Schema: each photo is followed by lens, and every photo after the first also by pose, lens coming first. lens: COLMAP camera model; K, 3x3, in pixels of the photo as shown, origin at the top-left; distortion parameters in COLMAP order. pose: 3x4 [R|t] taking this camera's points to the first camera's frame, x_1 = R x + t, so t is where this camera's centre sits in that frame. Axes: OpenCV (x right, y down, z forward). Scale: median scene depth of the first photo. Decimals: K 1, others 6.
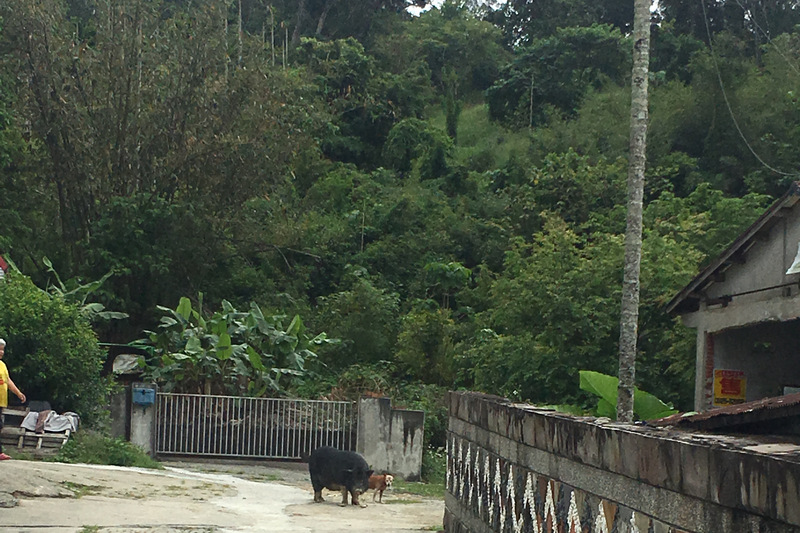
lens RADIAL K [[1516.2, 0, 399.9], [0, 1516.2, 266.3], [0, 0, 1]] dist [-0.048237, 0.000000]
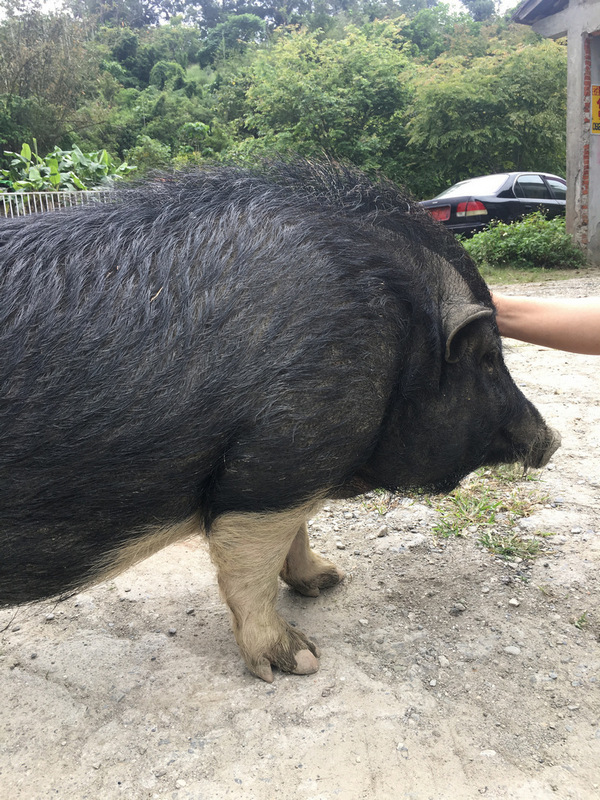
lens RADIAL K [[676.8, 0, 300.6], [0, 676.8, 399.7], [0, 0, 1]] dist [-0.020579, -0.008339]
pose [[0.980571, -0.132028, 0.145085, -0.003858], [0.071174, 0.928657, 0.364046, 0.020051], [-0.182799, -0.346647, 0.920011, 0.159945]]
